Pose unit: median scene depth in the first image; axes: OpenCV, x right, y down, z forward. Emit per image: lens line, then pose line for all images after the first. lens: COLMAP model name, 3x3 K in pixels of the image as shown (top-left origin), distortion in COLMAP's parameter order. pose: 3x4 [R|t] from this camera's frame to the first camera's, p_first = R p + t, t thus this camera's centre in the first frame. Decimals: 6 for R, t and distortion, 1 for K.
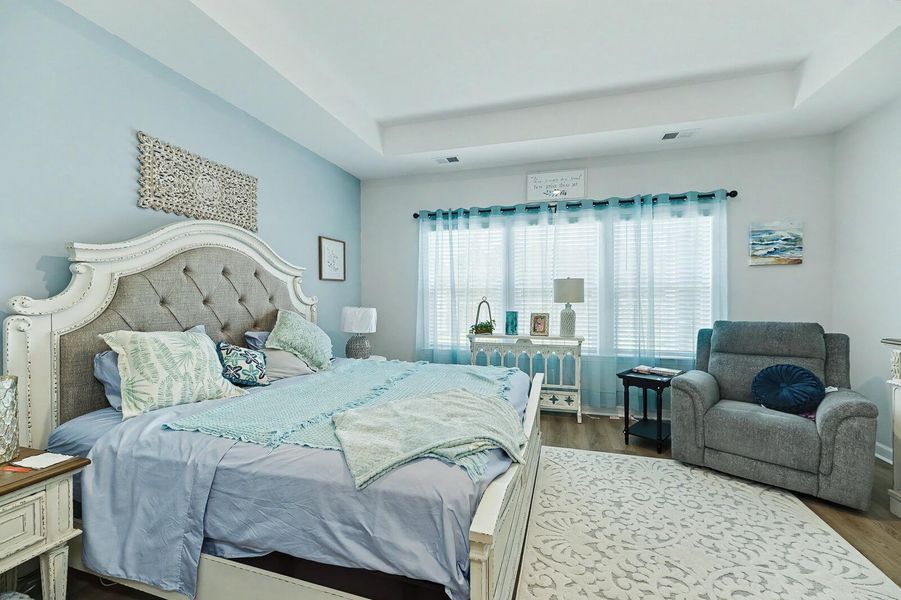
lens RADIAL K [[364.8, 0, 450.2], [0, 364.8, 301.6], [0, 0, 1]] dist [0.003765, -0.000533]
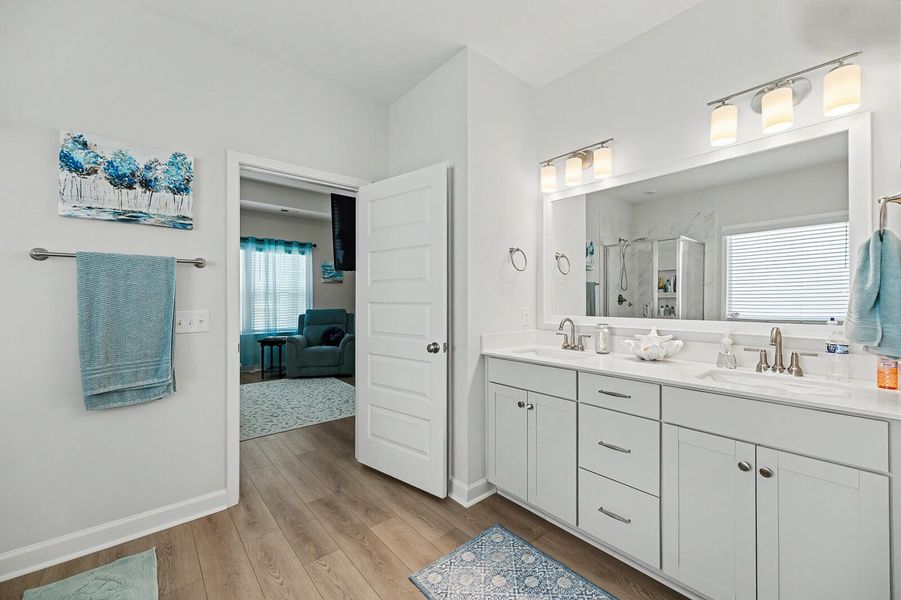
lens RADIAL K [[364.8, 0, 450.7], [0, 364.8, 298.1], [0, 0, 1]] dist [0.003765, -0.000533]
pose [[0.556526, 0.006223, 0.830807, -0.435057], [0.009864, 0.999852, -0.014096, 0.022904], [-0.830772, 0.016040, 0.556382, -0.675423]]
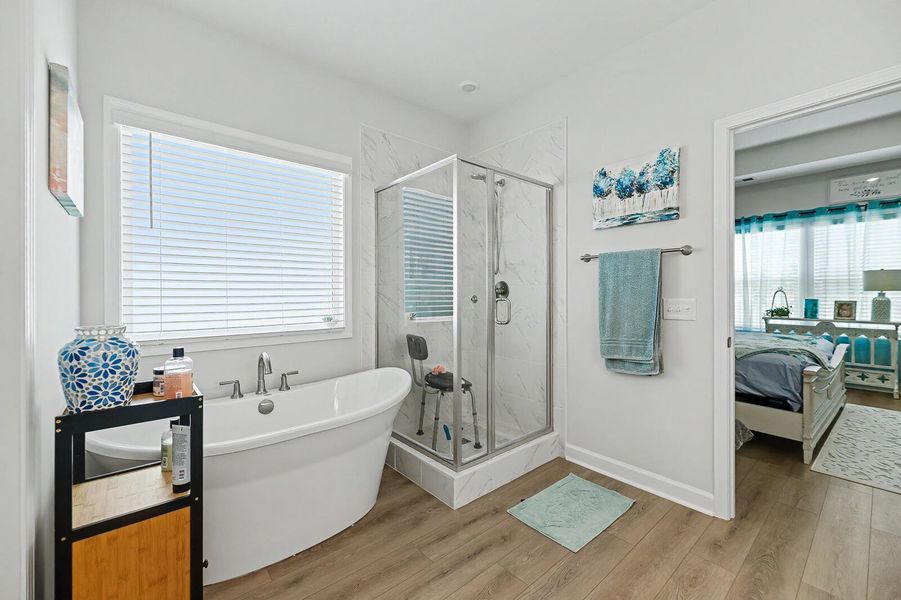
lens RADIAL K [[364.8, 0, 450.9], [0, 364.8, 293.4], [0, 0, 1]] dist [0.003765, -0.000533]
pose [[0.832429, 0.003820, -0.554118, -0.163309], [-0.008971, 0.999938, -0.006582, 0.029979], [0.554058, 0.010450, 0.832412, -0.706920]]
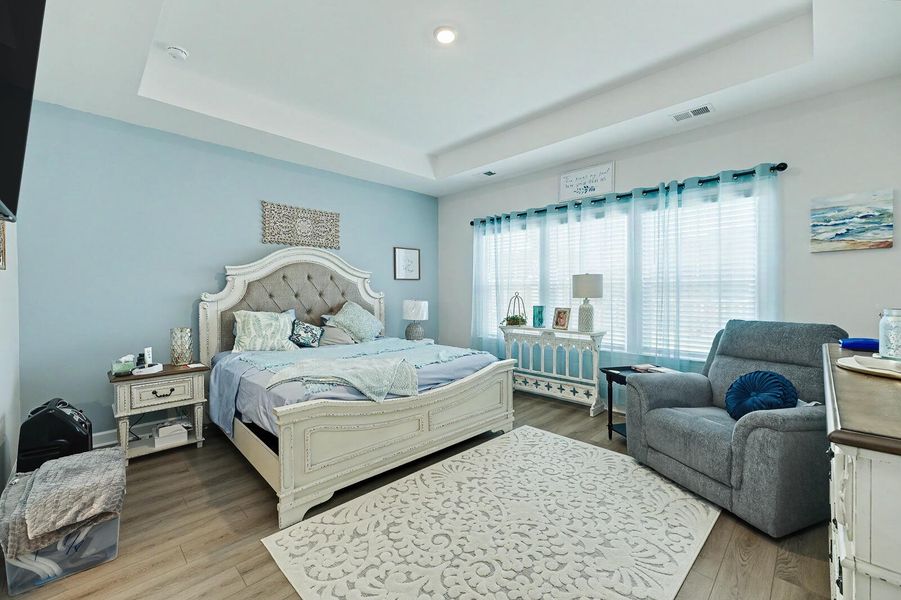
lens RADIAL K [[364.8, 0, 449.7], [0, 364.8, 298.8], [0, 0, 1]] dist [0.003765, -0.000533]
pose [[0.875298, 0.007508, -0.483525, 0.507667], [-0.004868, 0.999966, 0.006715, 0.000038], [0.483559, -0.003524, 0.875305, -0.080167]]
